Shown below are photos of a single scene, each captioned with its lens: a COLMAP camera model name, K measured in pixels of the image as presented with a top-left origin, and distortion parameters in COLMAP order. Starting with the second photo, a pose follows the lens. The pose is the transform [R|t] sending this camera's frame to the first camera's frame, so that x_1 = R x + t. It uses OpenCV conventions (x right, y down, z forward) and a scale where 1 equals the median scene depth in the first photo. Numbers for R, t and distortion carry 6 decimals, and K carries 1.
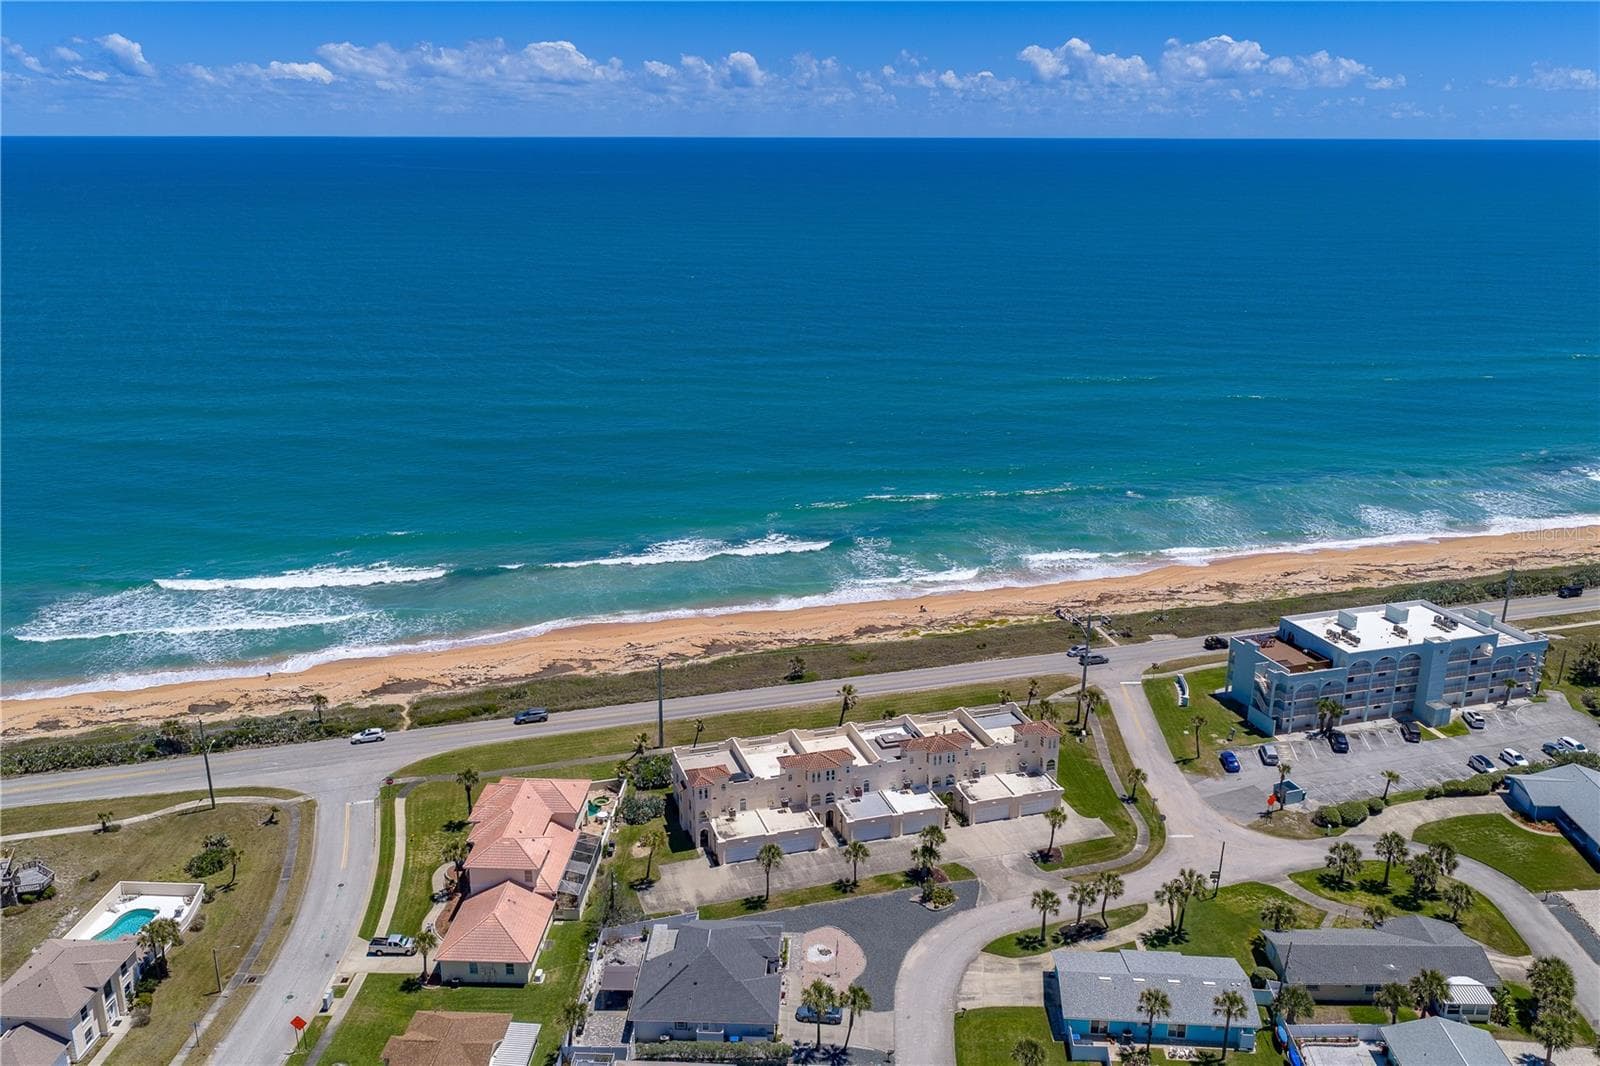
lens RADIAL K [[1326.0, 0, 799.8], [0, 1326.0, 528.2], [0, 0, 1]] dist [0.011682, -0.020858]
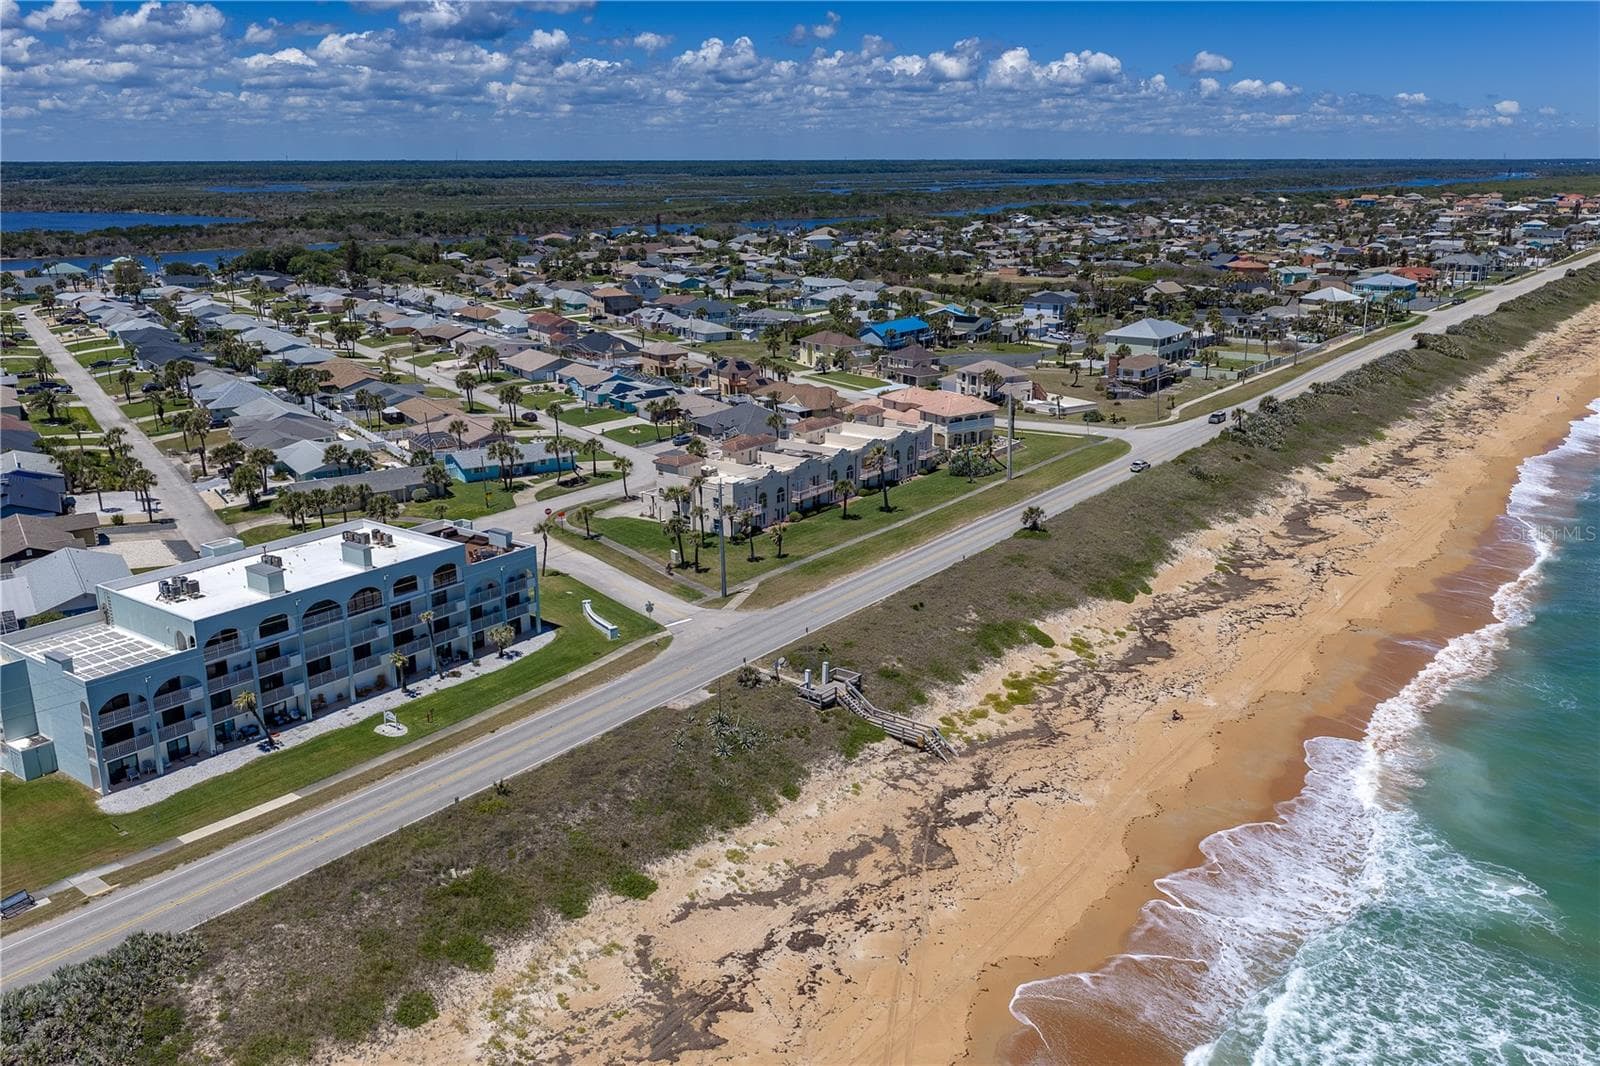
lens RADIAL K [[1326.0, 0, 802.8], [0, 1326.0, 538.7], [0, 0, 1]] dist [0.011682, -0.020858]
pose [[-0.808631, 0.161262, -0.565784, 0.672142], [-0.168387, 0.858025, 0.485220, -0.297492], [0.563704, 0.487634, -0.666671, 1.726910]]
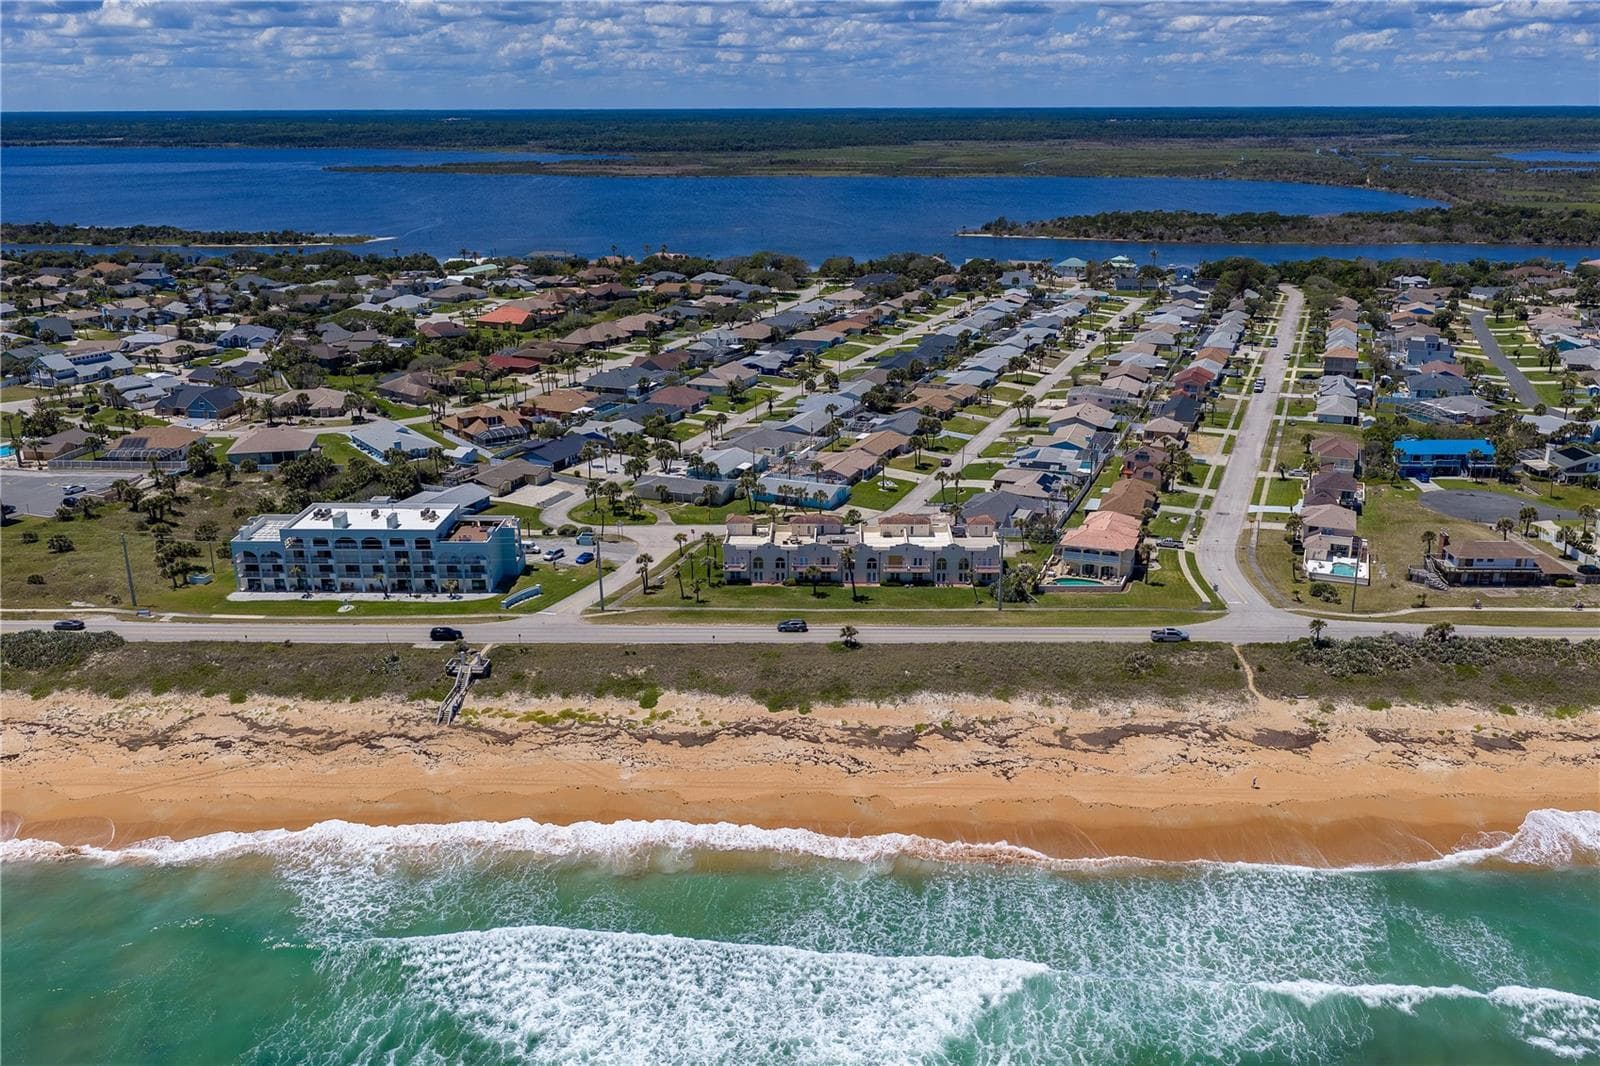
lens RADIAL K [[1326.0, 0, 800.4], [0, 1326.0, 535.3], [0, 0, 1]] dist [0.011682, -0.020858]
pose [[-0.945449, -0.099797, 0.310109, -0.312848], [0.094362, 0.827220, 0.553898, -0.594798], [-0.311806, 0.552945, -0.772677, 2.040335]]
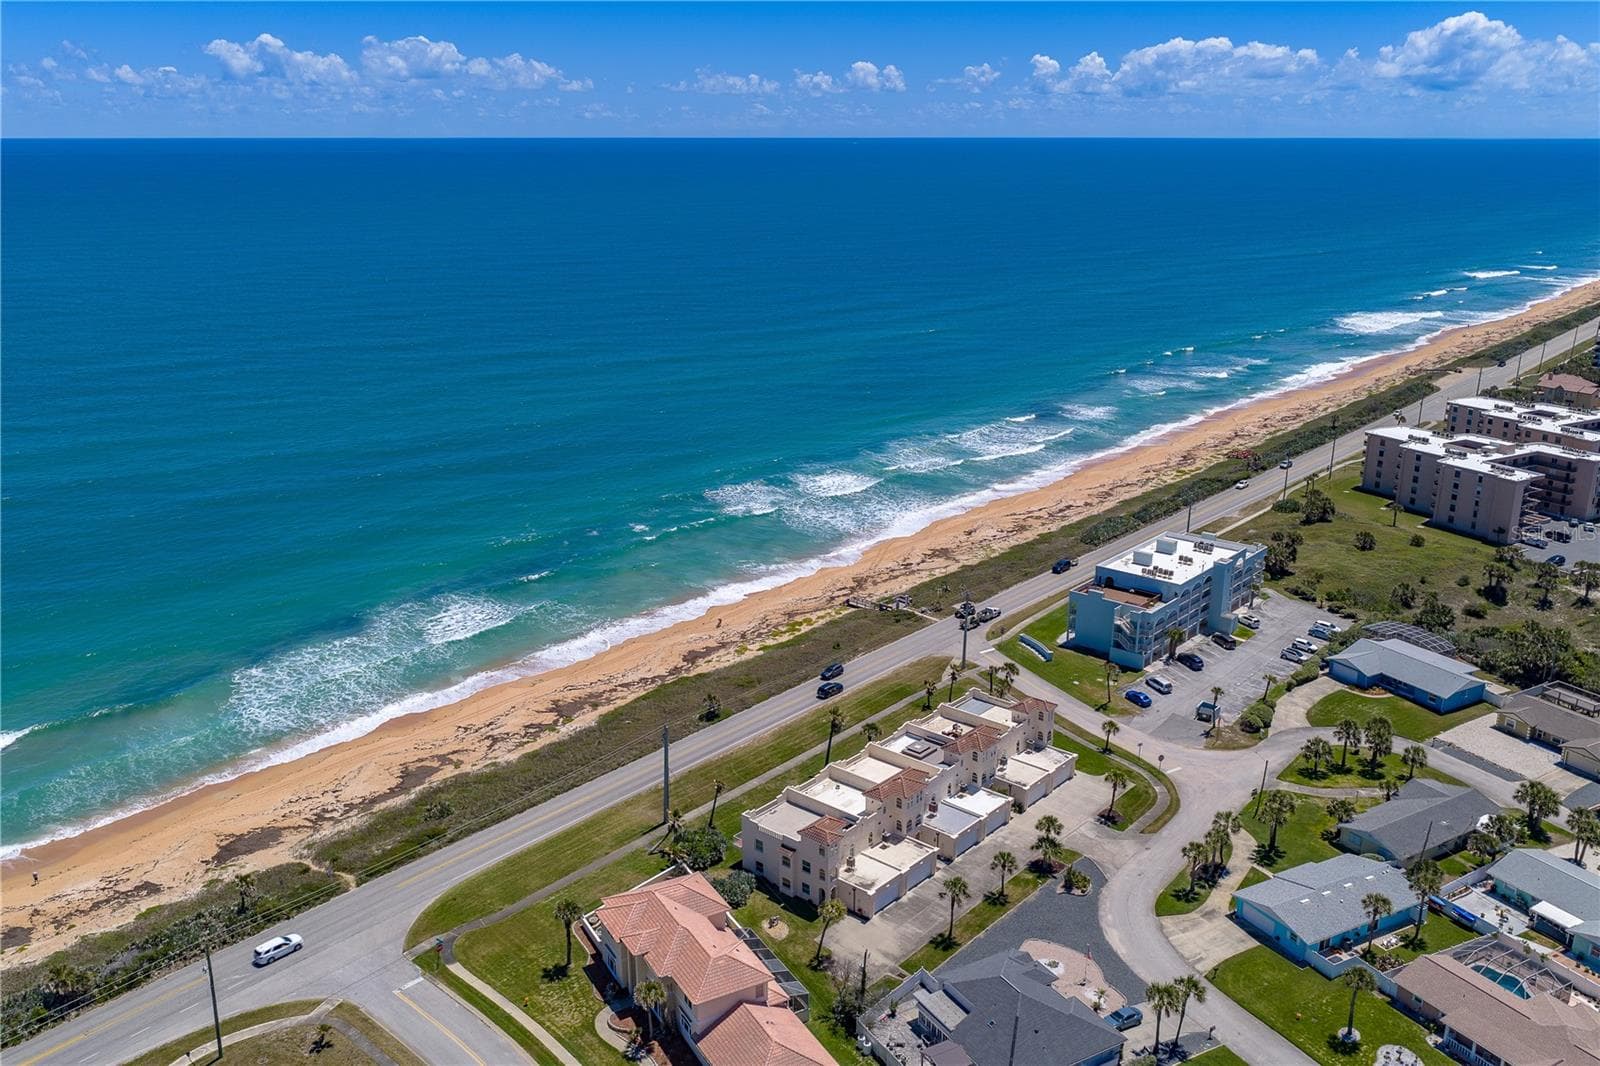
lens RADIAL K [[1326.0, 0, 797.0], [0, 1326.0, 531.0], [0, 0, 1]] dist [0.011682, -0.020858]
pose [[0.850350, -0.154178, 0.503124, -0.474334], [0.152964, 0.987252, 0.044005, -0.057292], [-0.503495, 0.039541, 0.863093, 0.185791]]
